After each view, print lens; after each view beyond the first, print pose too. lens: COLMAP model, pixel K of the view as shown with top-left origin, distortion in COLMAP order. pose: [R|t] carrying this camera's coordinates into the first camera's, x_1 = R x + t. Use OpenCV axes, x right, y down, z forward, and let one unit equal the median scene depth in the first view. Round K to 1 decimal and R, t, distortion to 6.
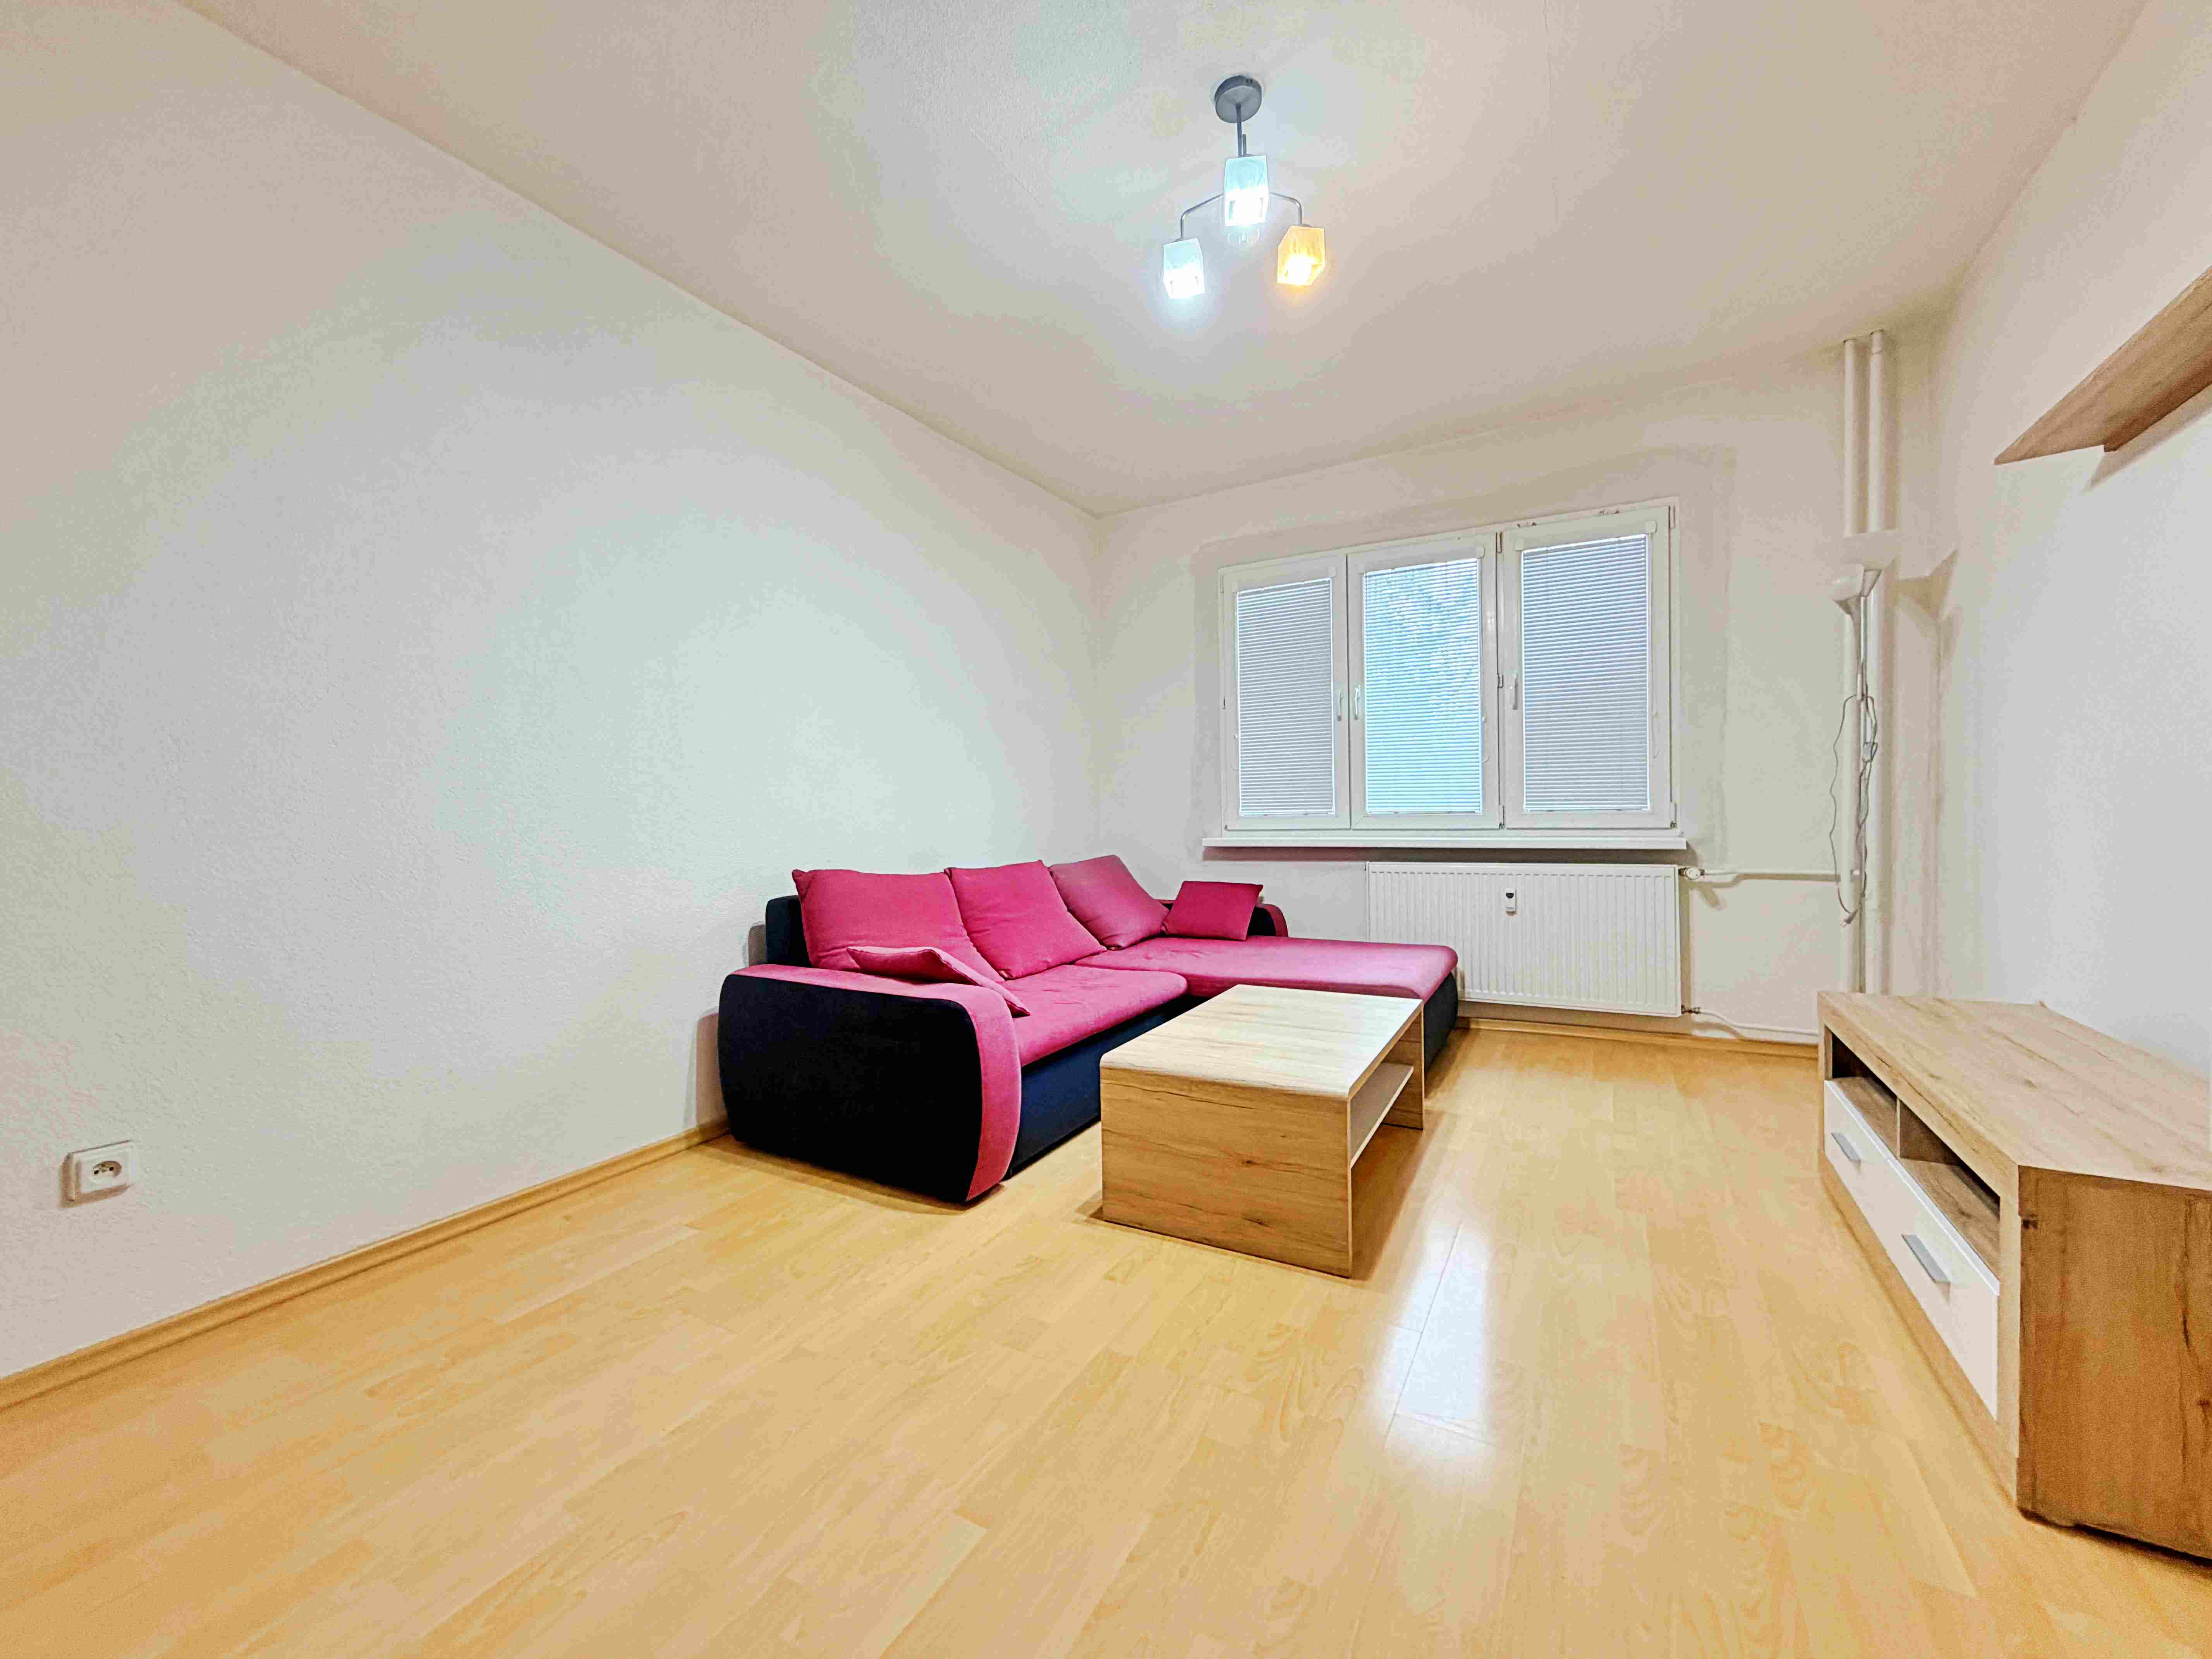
lens RADIAL K [[892.9, 0, 1092.4], [0, 892.9, 828.1], [0, 0, 1]] dist [0.000263, -0.000456]
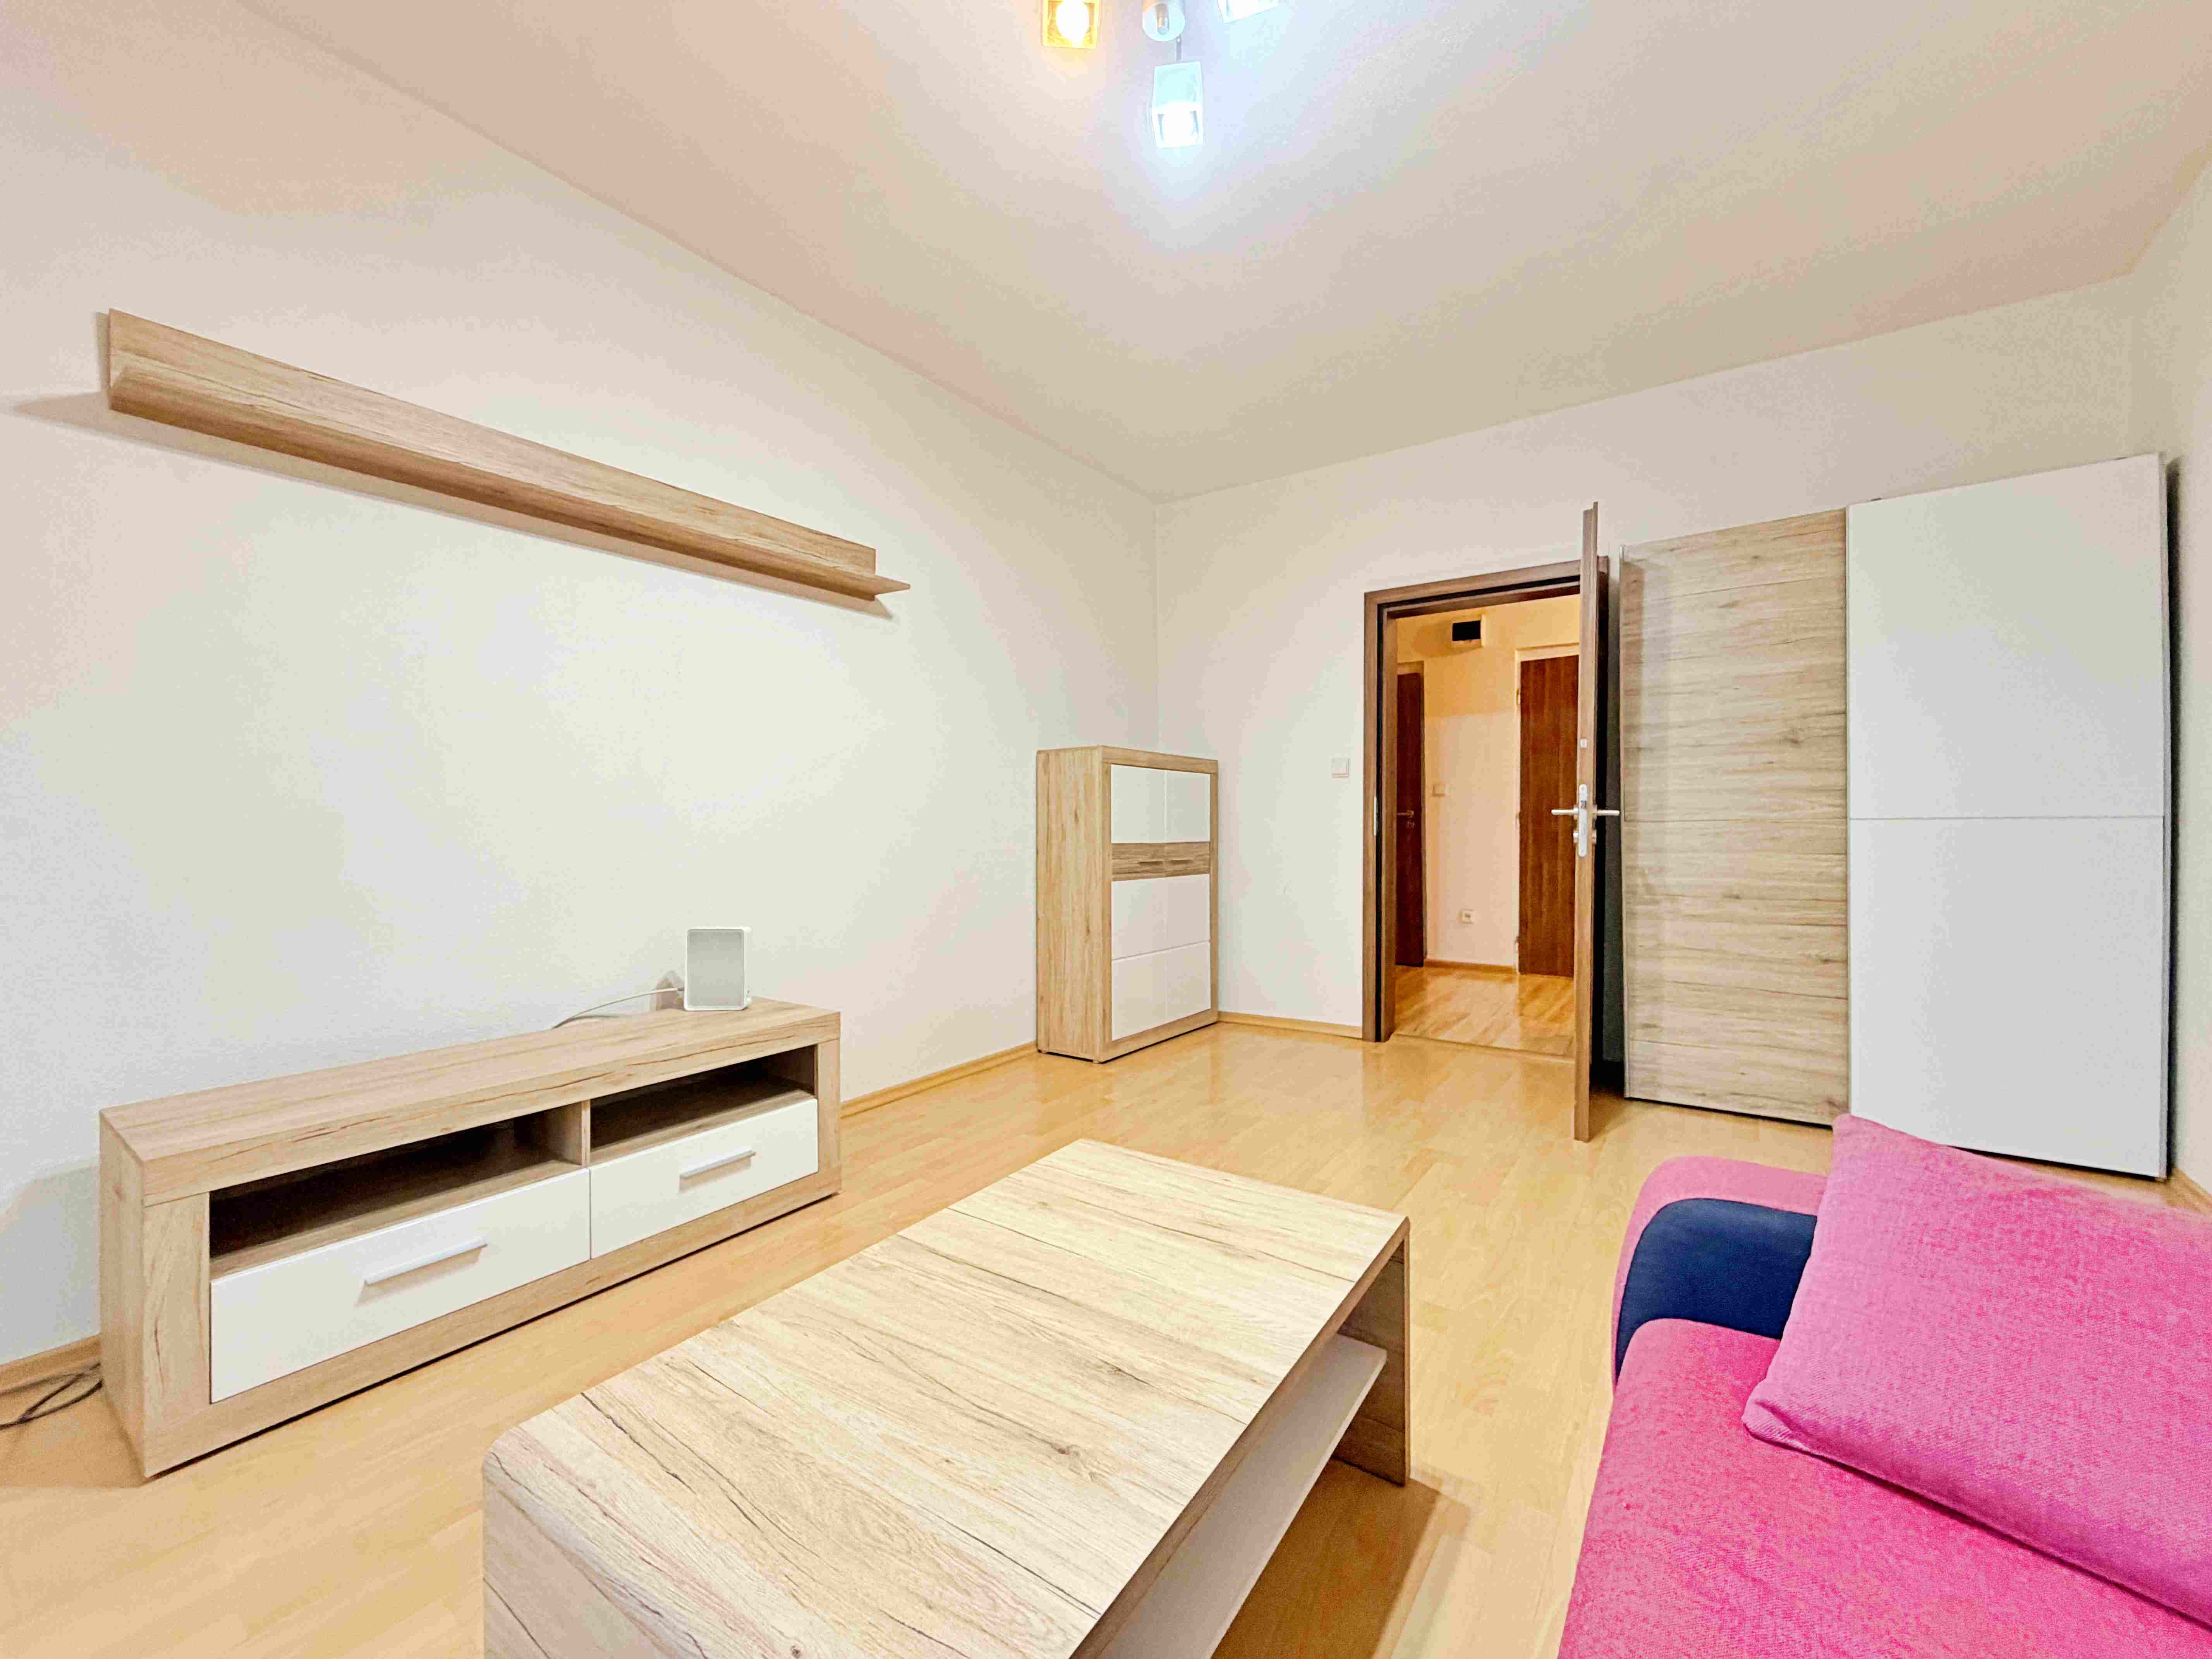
lens RADIAL K [[877.7, 0, 1098.7], [0, 877.7, 826.3], [0, 0, 1]] dist [-0.001281, -0.000091]
pose [[-0.994950, 0.022762, 0.097753, 0.104697], [0.024636, 0.999534, 0.018011, -0.018778], [-0.097298, 0.020328, -0.995048, 1.076944]]
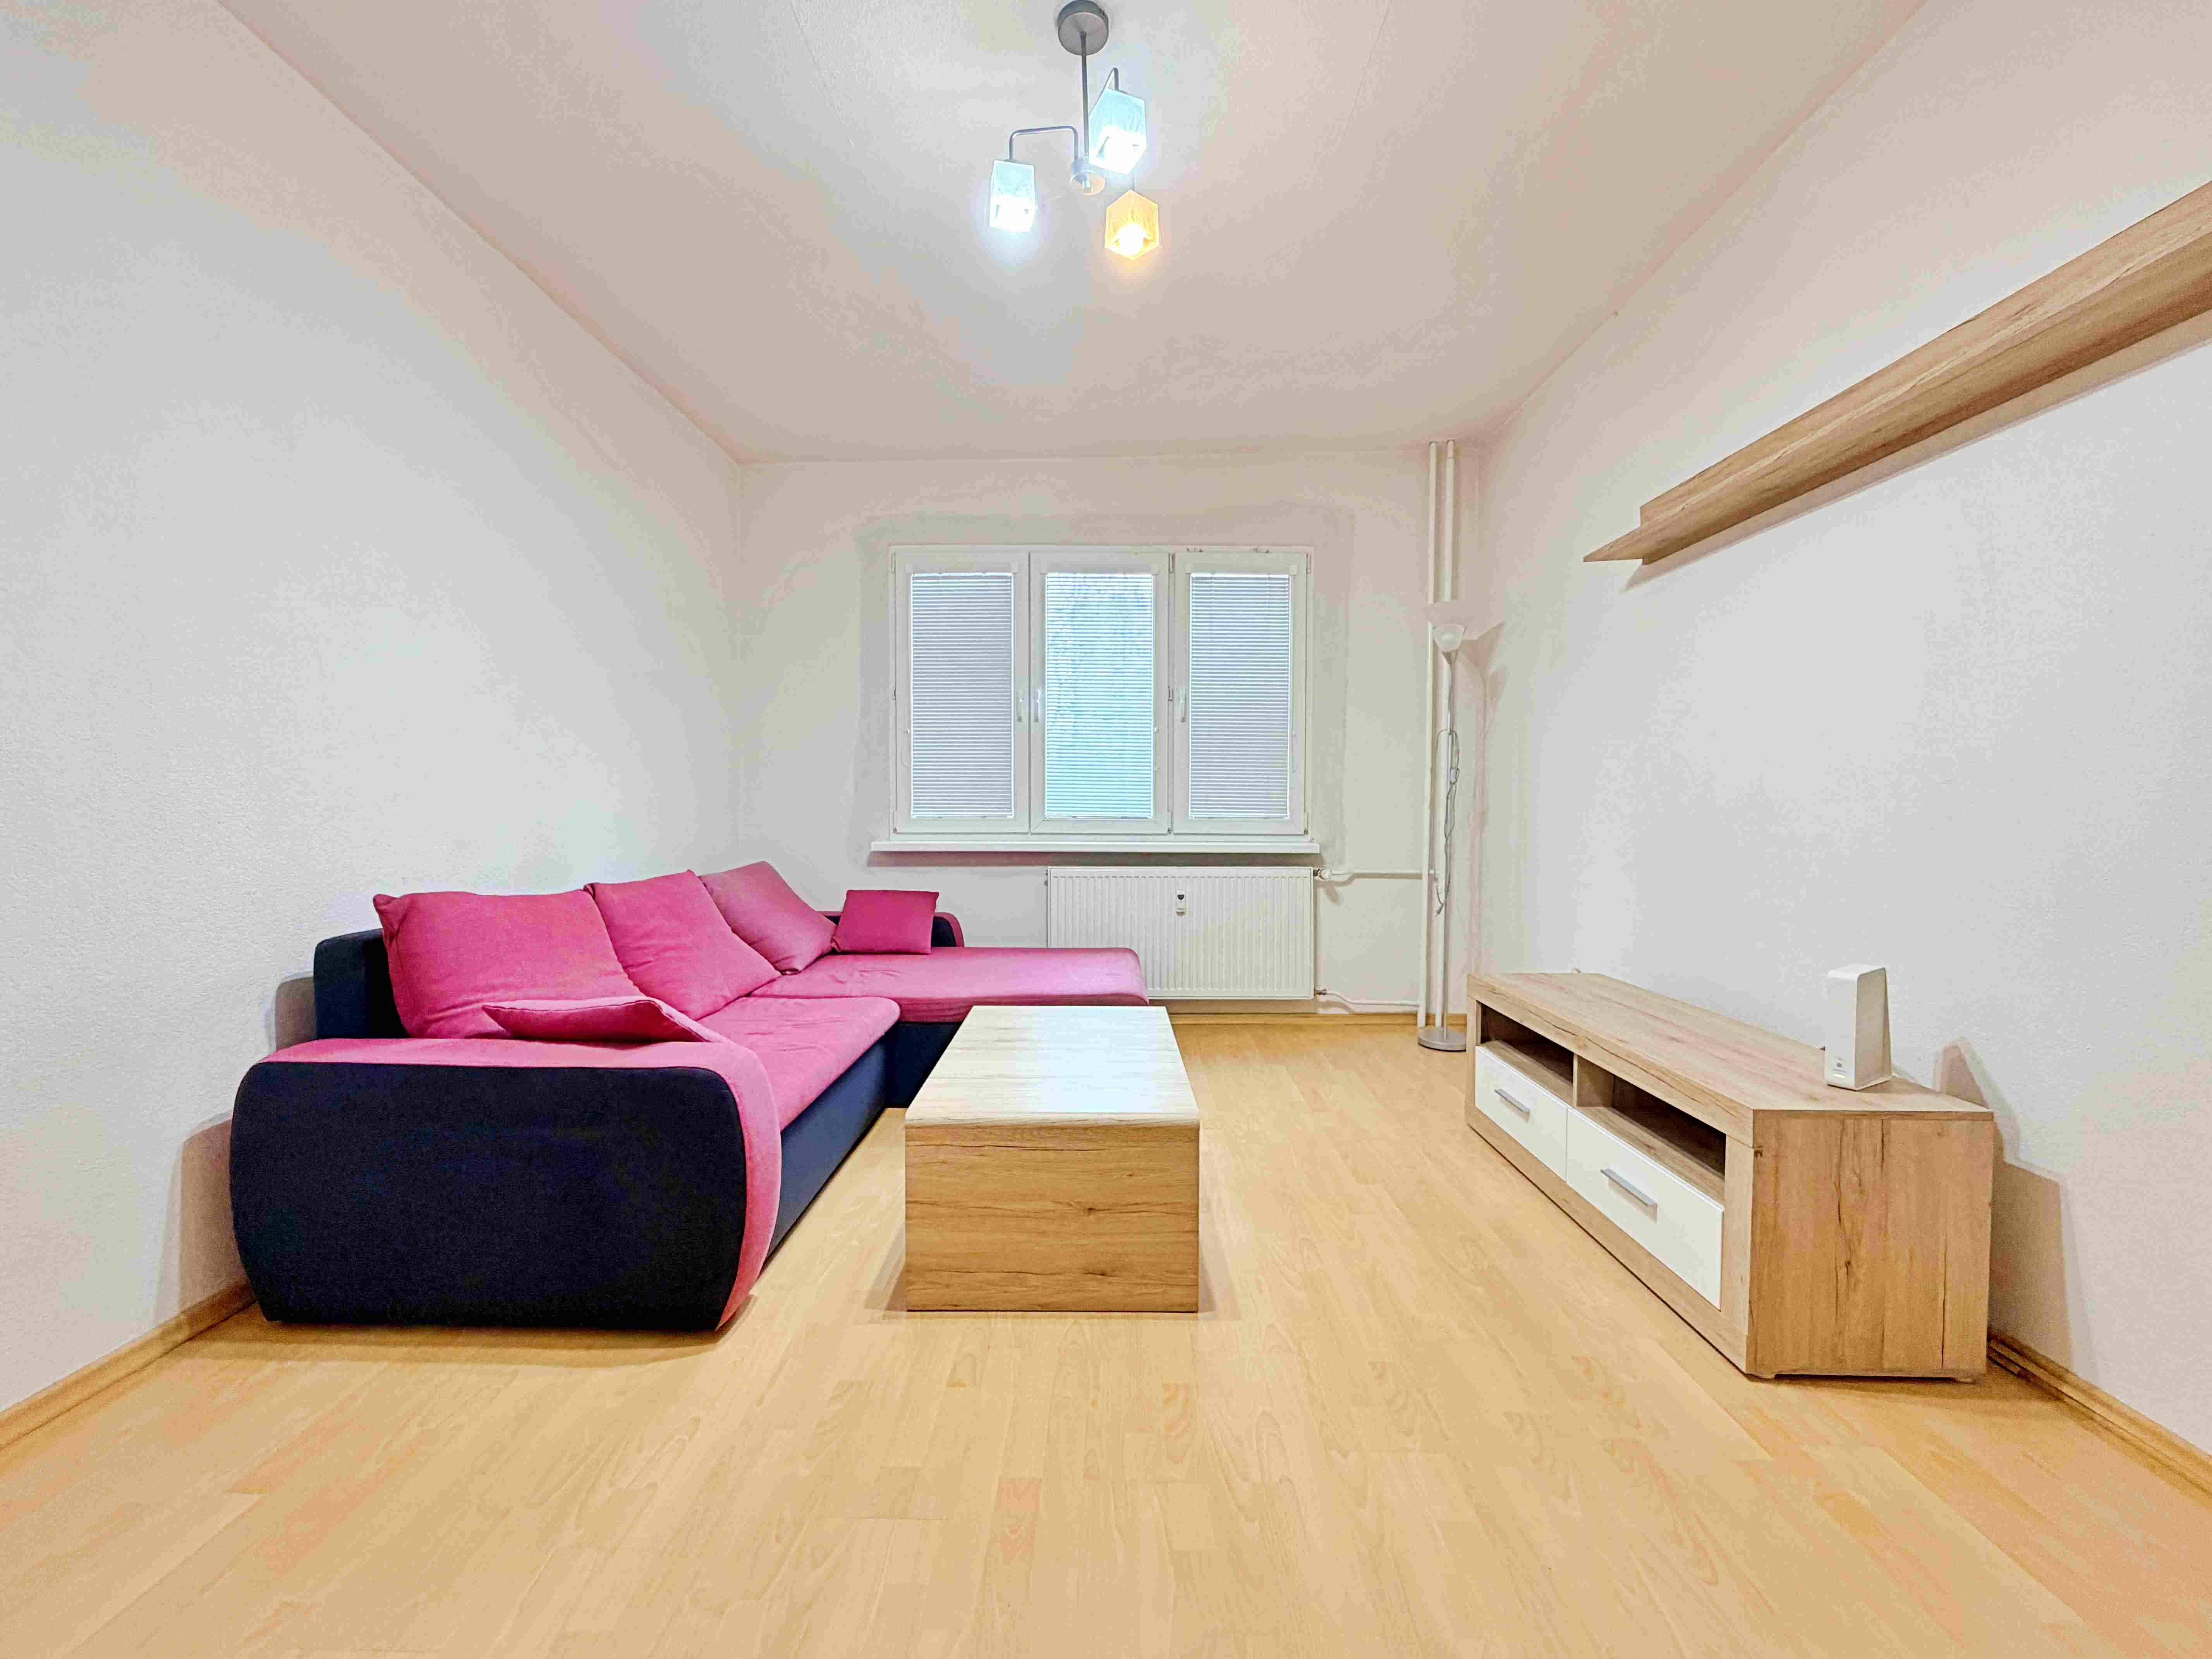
lens RADIAL K [[908.0, 0, 1098.8], [0, 908.0, 828.5], [0, 0, 1]] dist [0.000727, 0.000075]
pose [[0.874867, 0.007434, 0.484306, -0.161824], [-0.009370, 0.999955, 0.001577, -0.008015], [-0.484273, -0.005918, 0.874897, 0.118117]]
